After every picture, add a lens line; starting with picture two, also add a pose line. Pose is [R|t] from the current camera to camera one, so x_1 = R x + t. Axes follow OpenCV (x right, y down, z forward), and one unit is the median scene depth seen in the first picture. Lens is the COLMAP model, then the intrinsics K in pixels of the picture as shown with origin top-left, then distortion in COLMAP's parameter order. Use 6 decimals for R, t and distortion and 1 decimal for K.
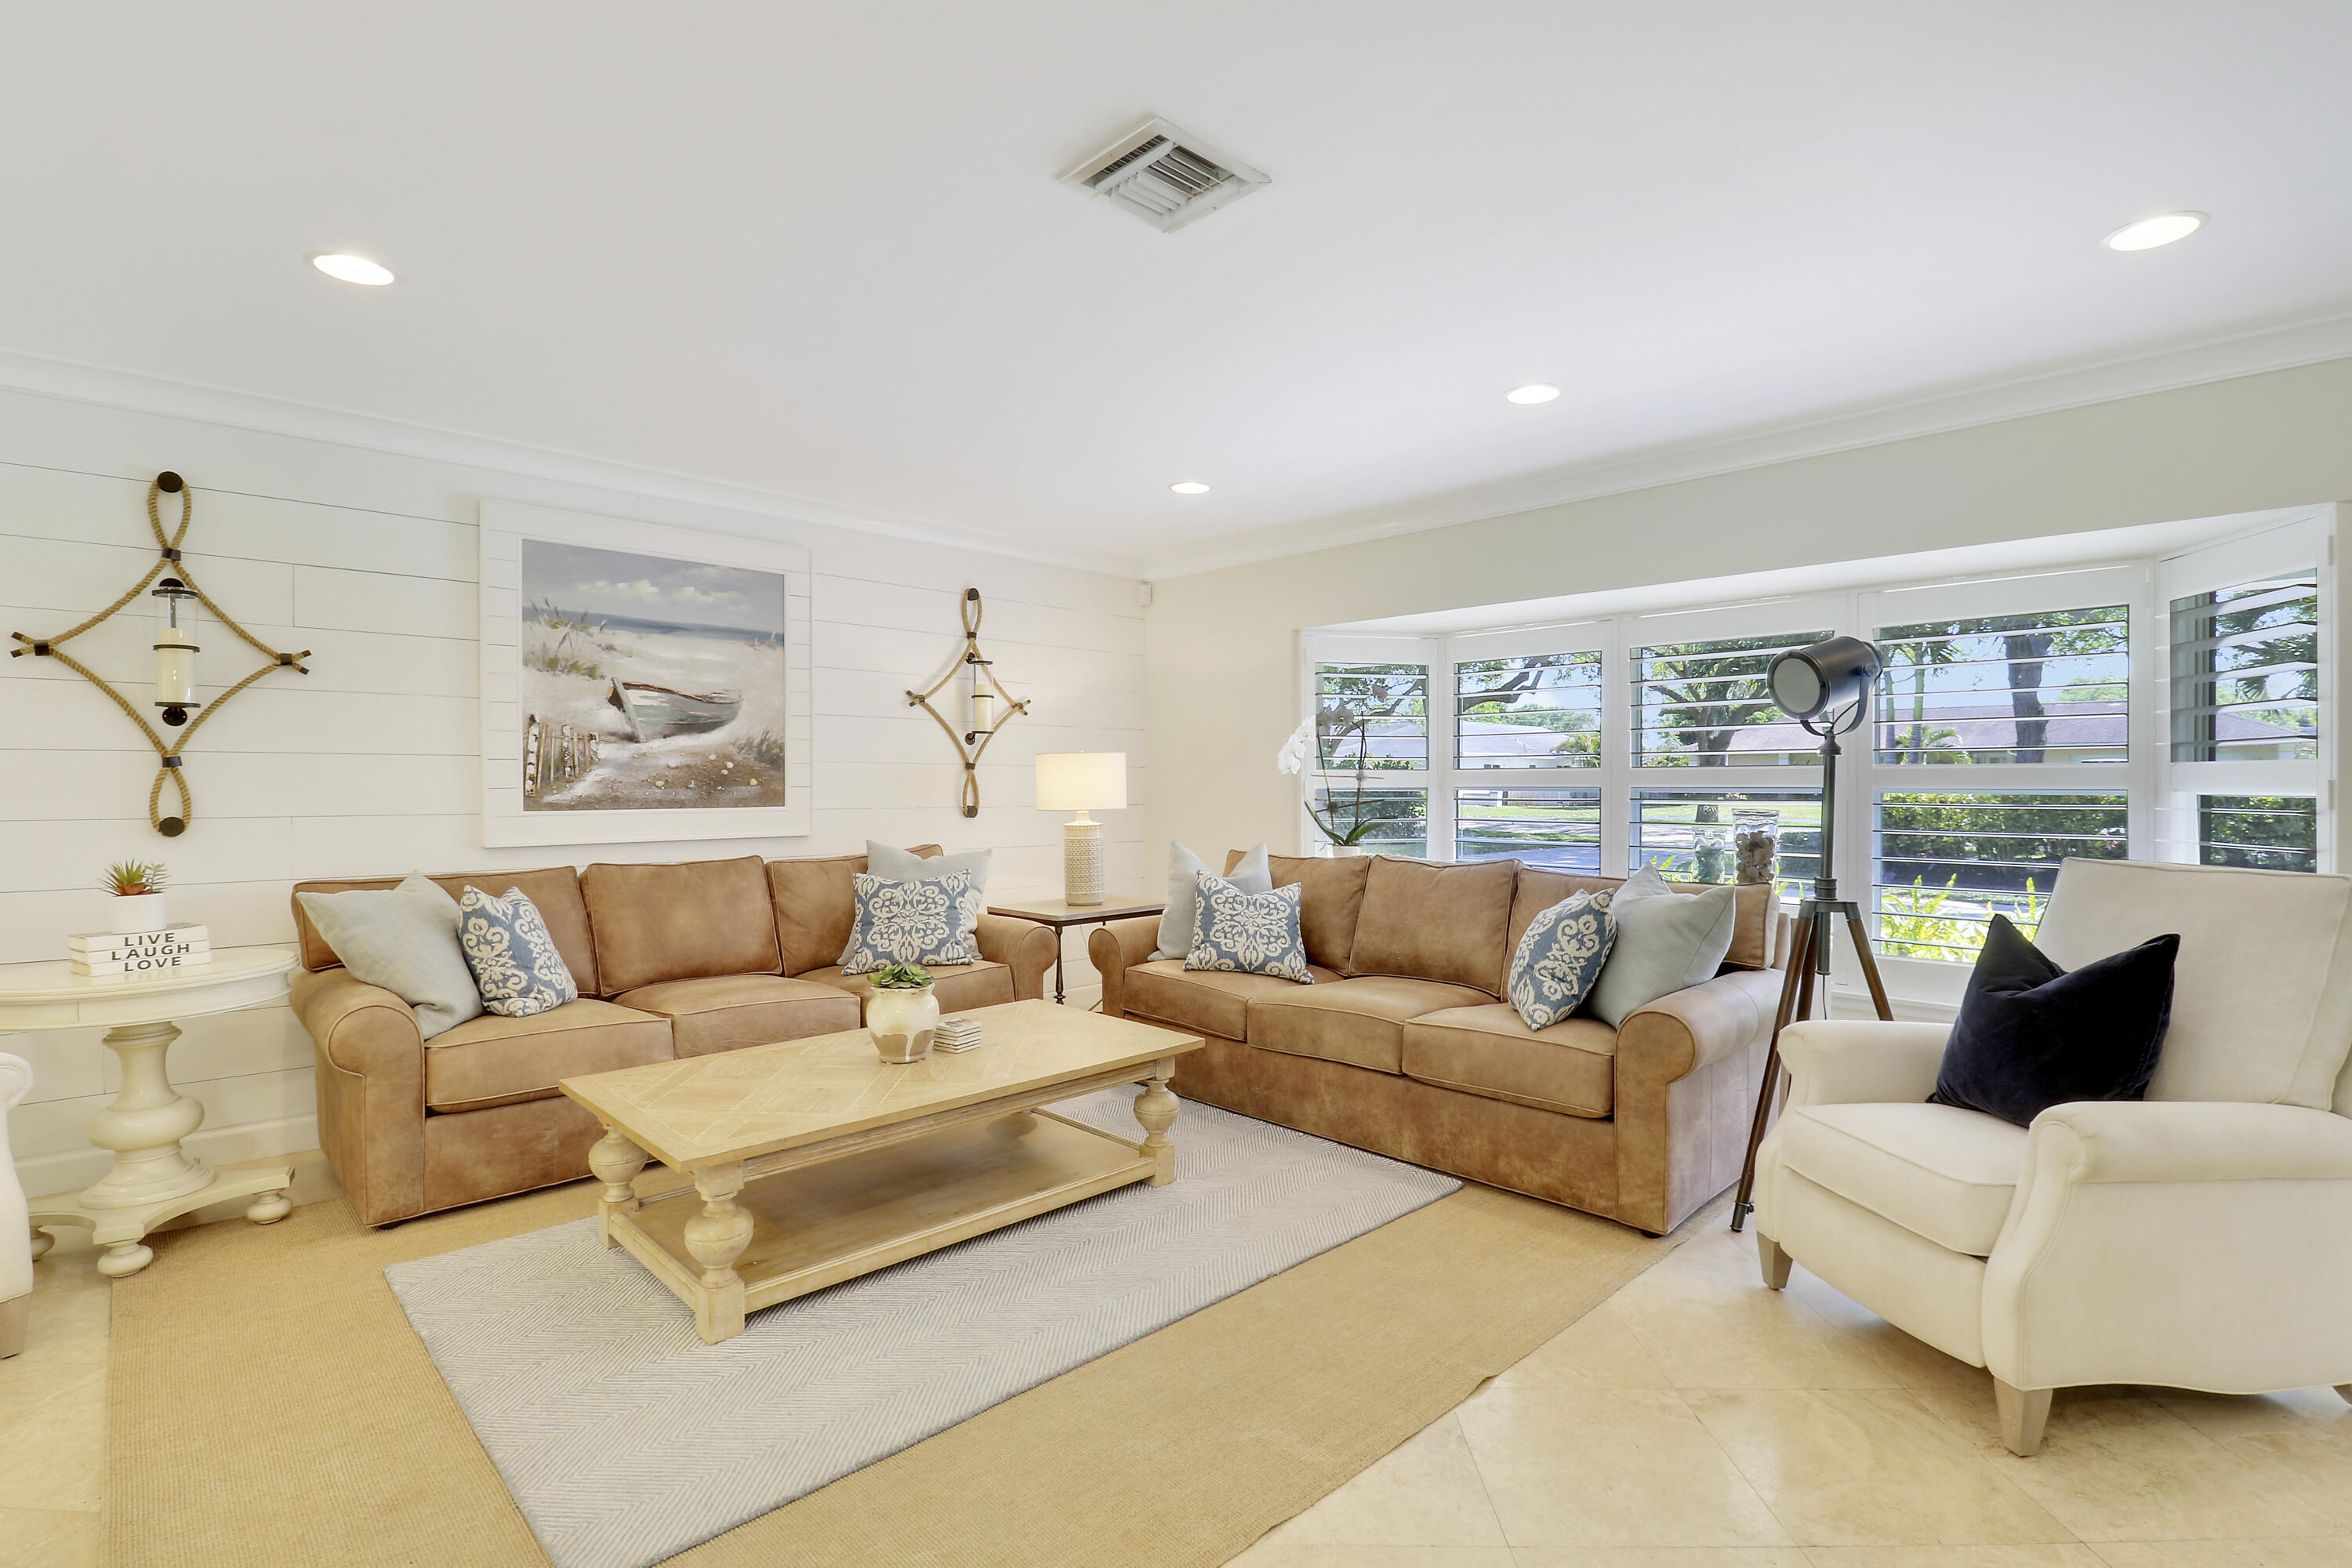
lens RADIAL K [[1086.7, 0, 1182.7], [0, 1086.7, 791.8], [0, 0, 1]] dist [0.001154, -0.014436]
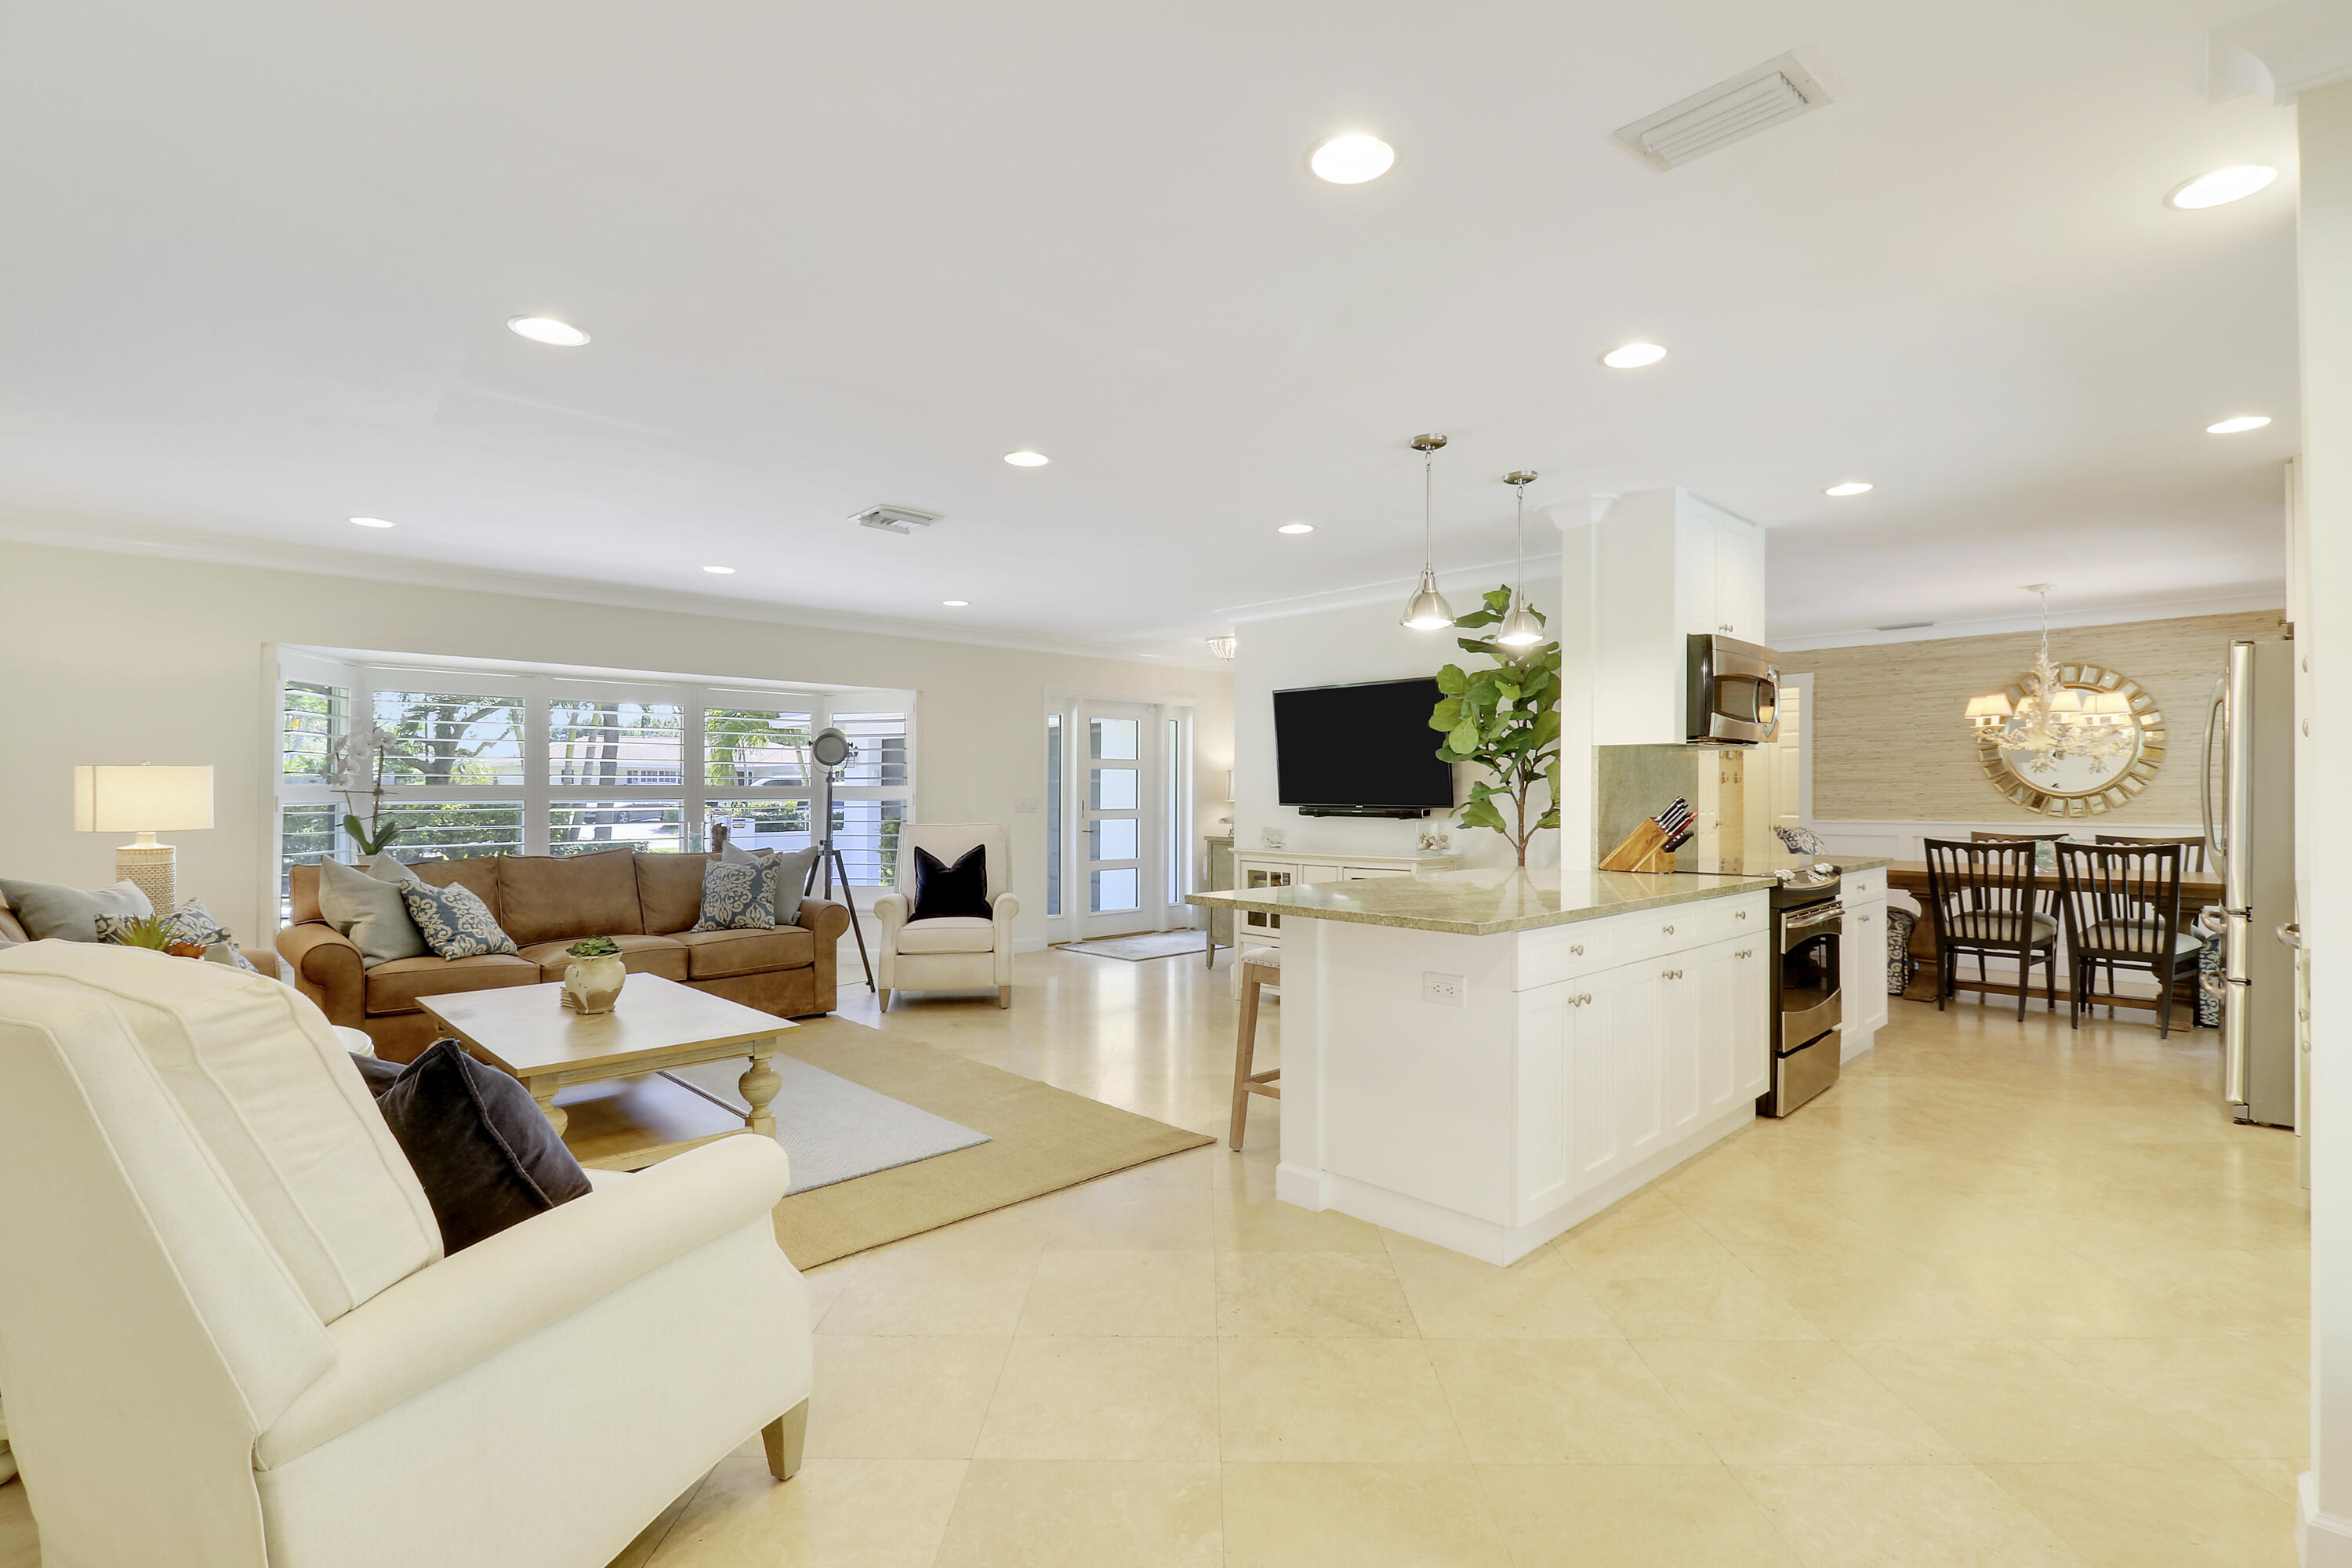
lens RADIAL K [[1095.0, 0, 1185.8], [0, 1095.0, 786.7], [0, 0, 1]] dist [-0.003676, -0.017296]
pose [[-0.000219, 0.004369, 0.999990, -1.164076], [0.011394, 0.999926, -0.004366, -0.006313], [-0.999935, 0.011393, -0.000269, 0.219983]]
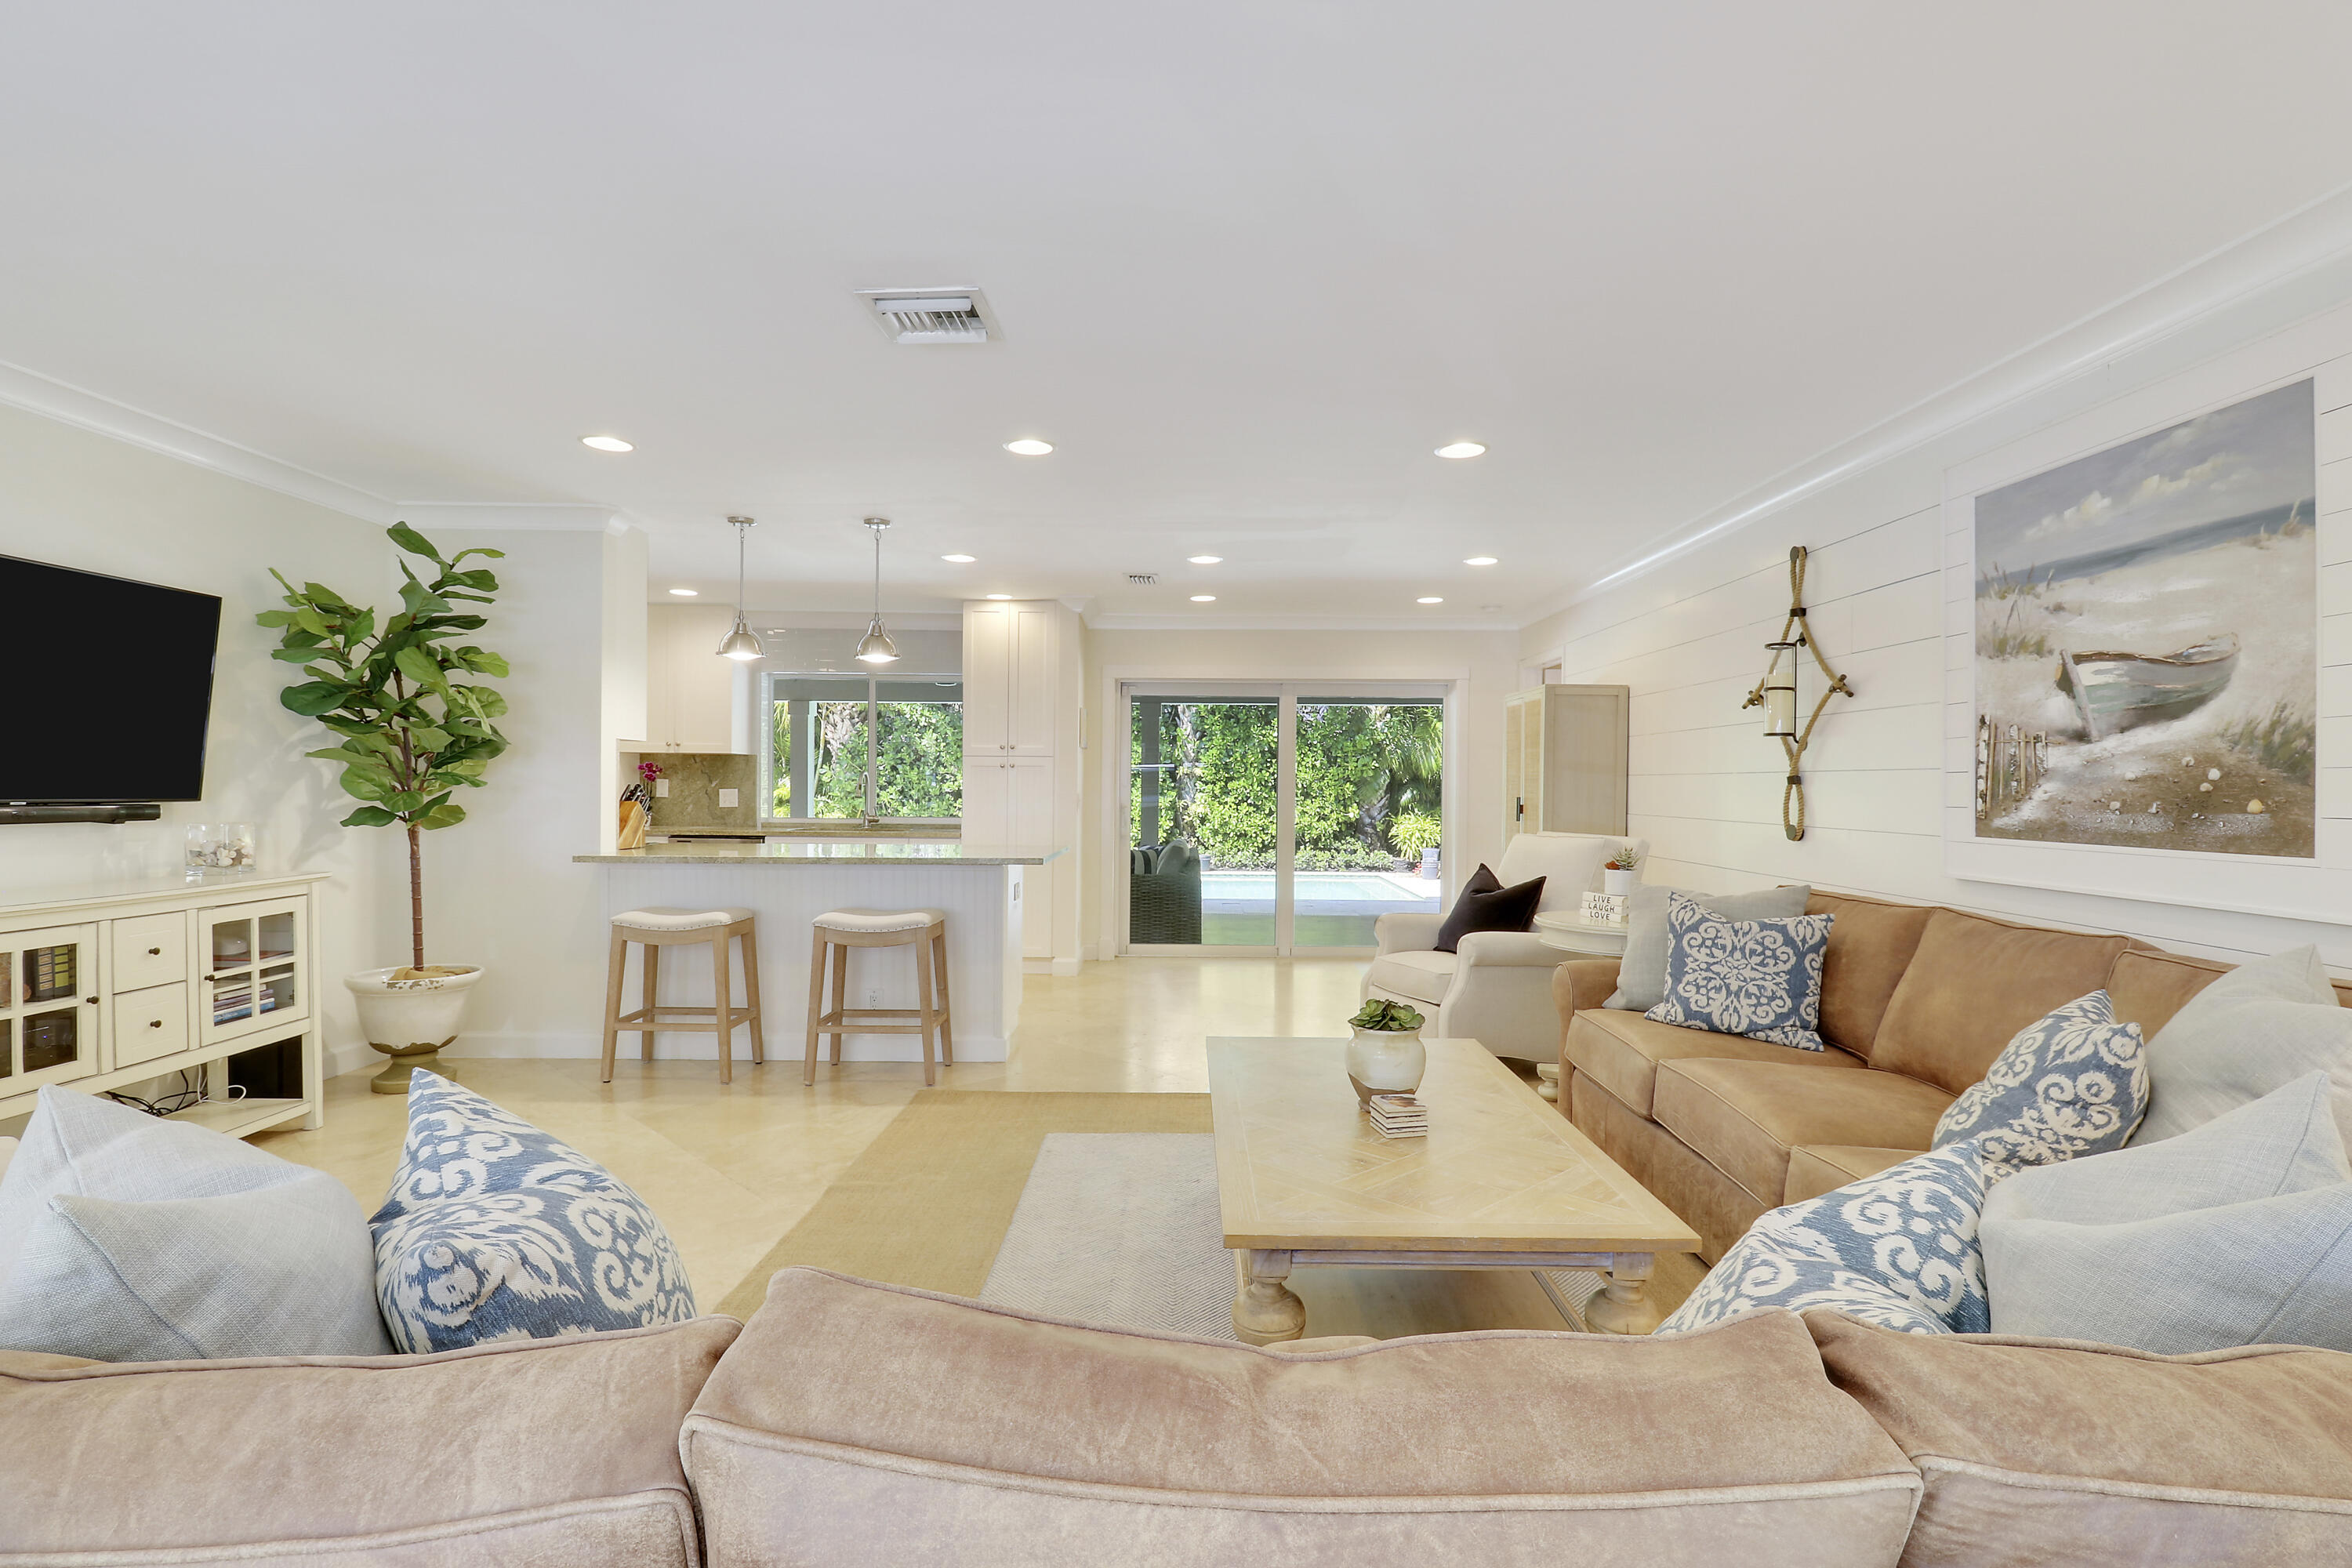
lens RADIAL K [[1095.0, 0, 1185.8], [0, 1095.0, 786.7], [0, 0, 1]] dist [-0.003676, -0.017296]
pose [[-0.701926, -0.005301, -0.712230, 0.364615], [-0.017049, 0.999811, 0.009361, -0.016137], [0.712046, 0.018714, -0.701883, 1.120421]]
